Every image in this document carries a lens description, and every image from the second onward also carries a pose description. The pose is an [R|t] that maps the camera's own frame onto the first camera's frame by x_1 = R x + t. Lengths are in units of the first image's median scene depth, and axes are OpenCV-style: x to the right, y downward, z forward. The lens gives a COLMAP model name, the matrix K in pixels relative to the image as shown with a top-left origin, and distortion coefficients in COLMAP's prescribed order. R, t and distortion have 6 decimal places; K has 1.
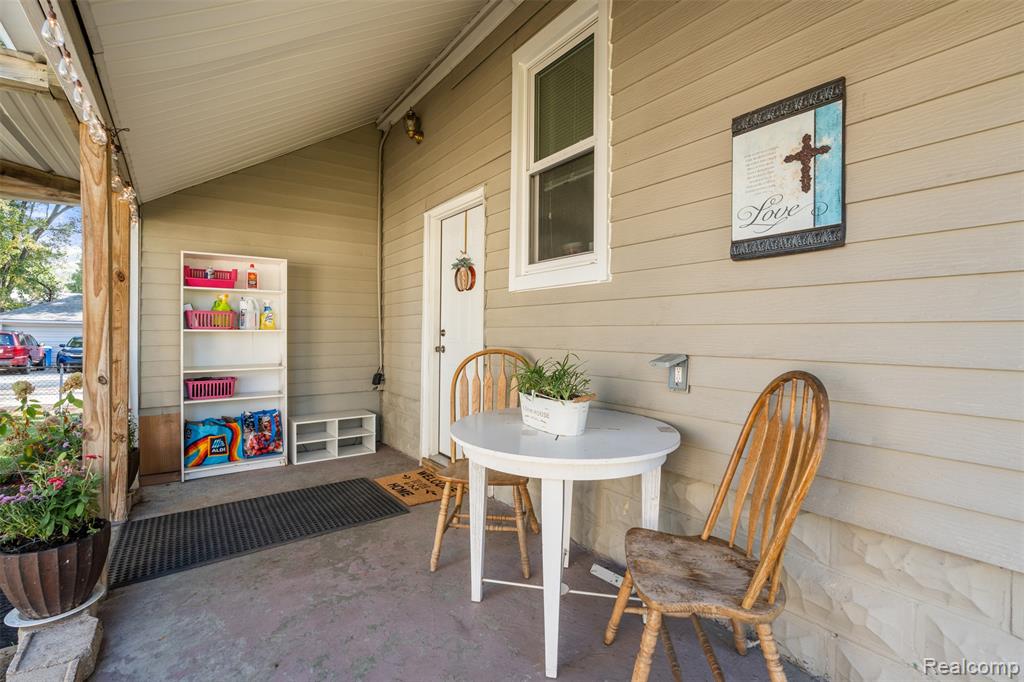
lens RADIAL K [[451.6, 0, 512.0], [0, 451.6, 341.0], [0, 0, 1]] dist [-0.001082, -0.000298]
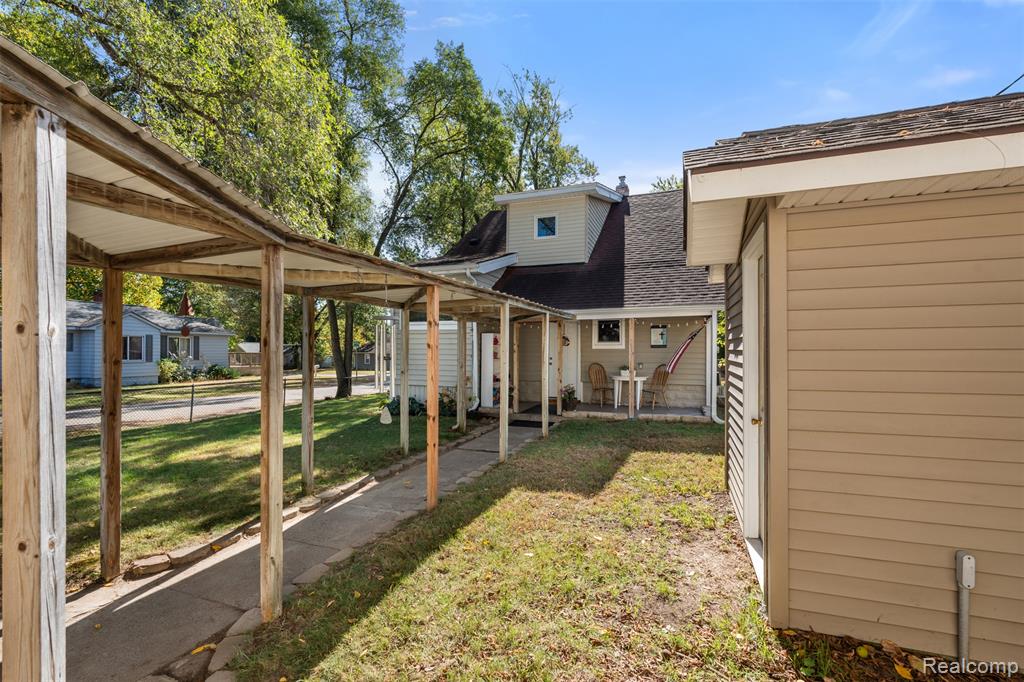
lens RADIAL K [[451.6, 0, 512.0], [0, 451.6, 341.0], [0, 0, 1]] dist [-0.001082, -0.000298]
pose [[0.831667, 0.001486, 0.555272, -3.450071], [0.014053, 0.999620, -0.023722, -0.109596], [-0.555097, 0.027532, 0.831330, -2.364567]]
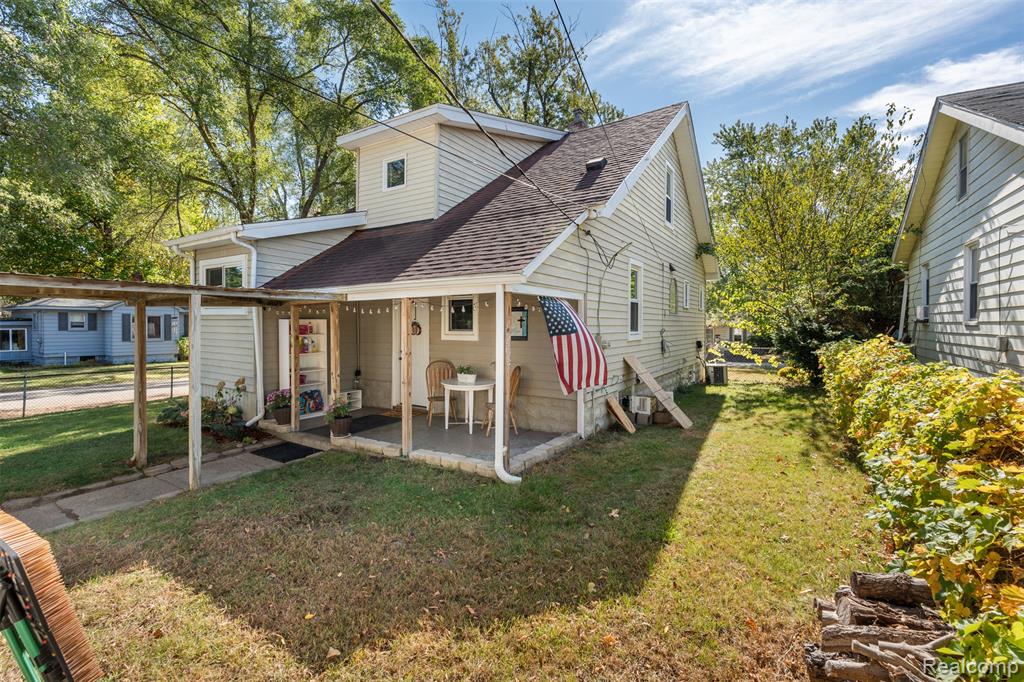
lens RADIAL K [[450.4, 0, 511.4], [0, 450.4, 319.2], [0, 0, 1]] dist [-0.000555, -0.000146]
pose [[0.932230, -0.005451, 0.361826, -0.762103], [0.012188, 0.999792, -0.016339, -0.225133], [-0.361662, 0.019642, 0.932102, -2.217198]]
